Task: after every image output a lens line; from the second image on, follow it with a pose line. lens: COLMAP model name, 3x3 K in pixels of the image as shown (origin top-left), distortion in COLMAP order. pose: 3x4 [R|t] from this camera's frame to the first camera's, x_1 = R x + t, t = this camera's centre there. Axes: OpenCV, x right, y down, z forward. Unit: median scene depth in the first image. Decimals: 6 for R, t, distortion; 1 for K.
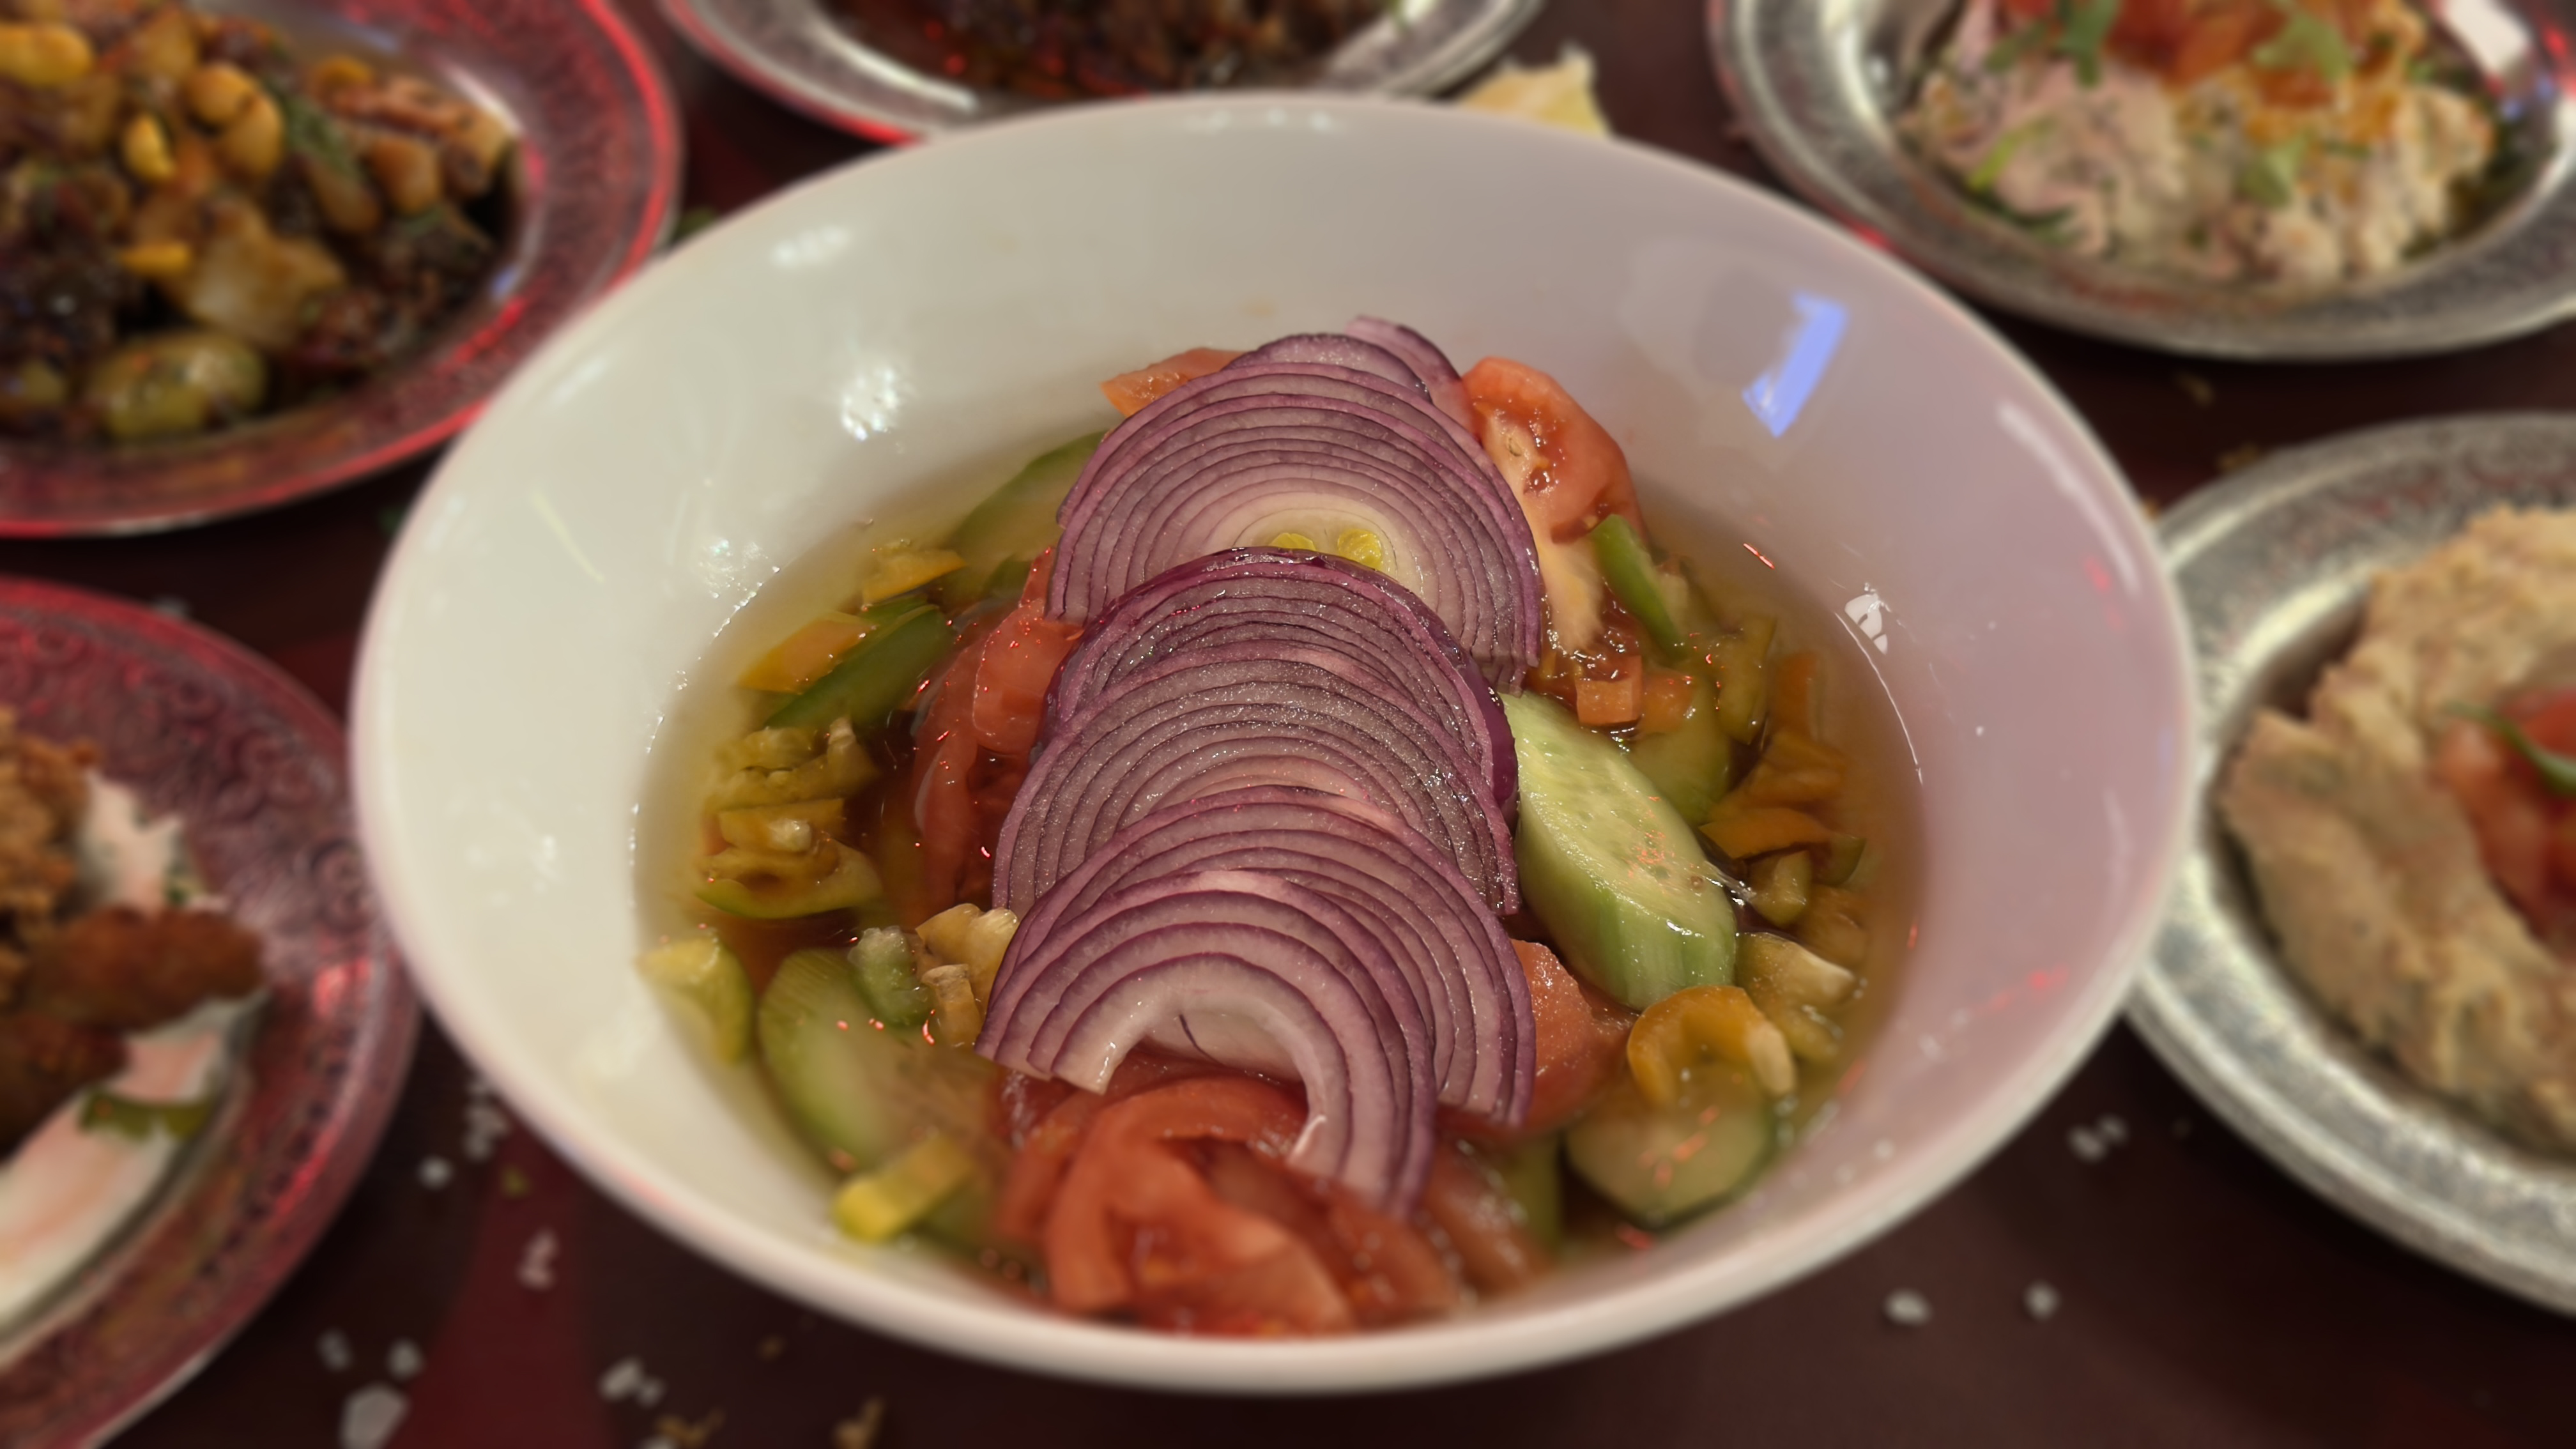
lens RADIAL K [[3695.0, 0, 1324.7], [0, 3695.0, 682.8], [0, 0, 1]] dist [0.071137, -0.037072]
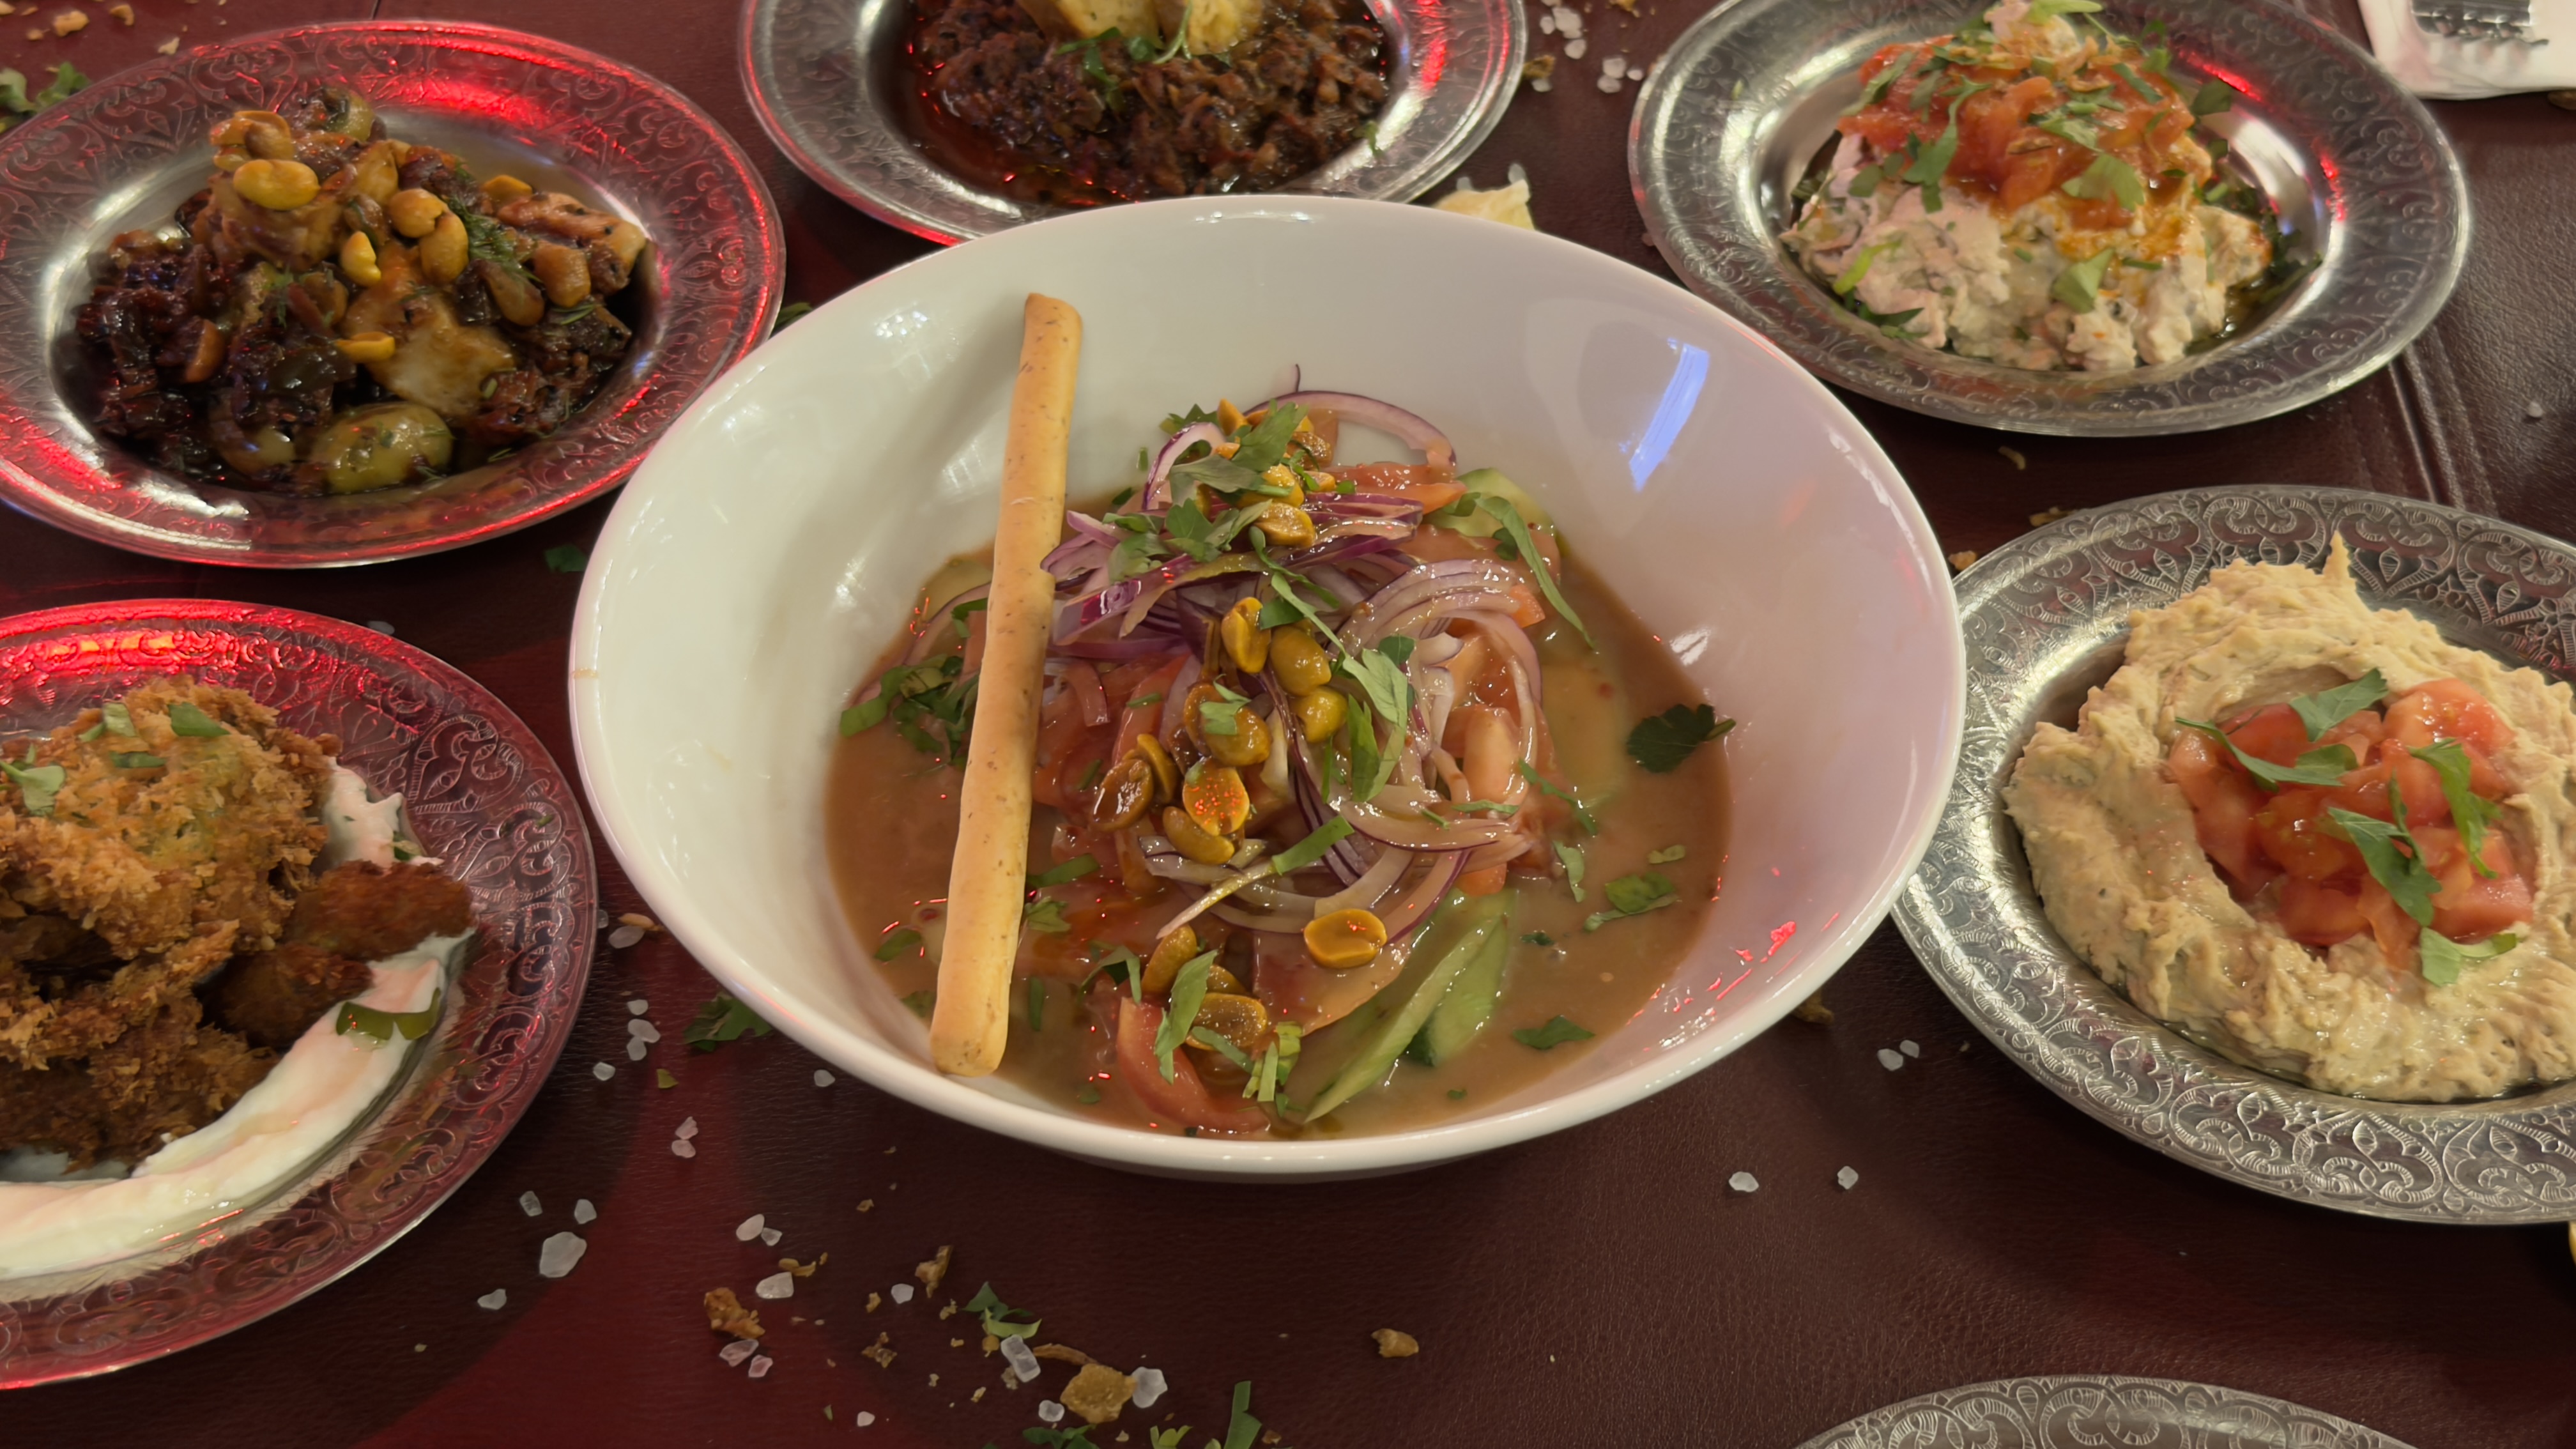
lens RADIAL K [[3755.7, 0, 1288.0], [0, 3755.7, 660.7], [0, 0, 1]] dist [0.118597, -0.014566]
pose [[0.999830, 0.006506, -0.017271, 0.016121], [-0.006600, 0.999964, -0.005412, -0.003984], [0.017235, 0.005525, 0.999836, -0.255725]]
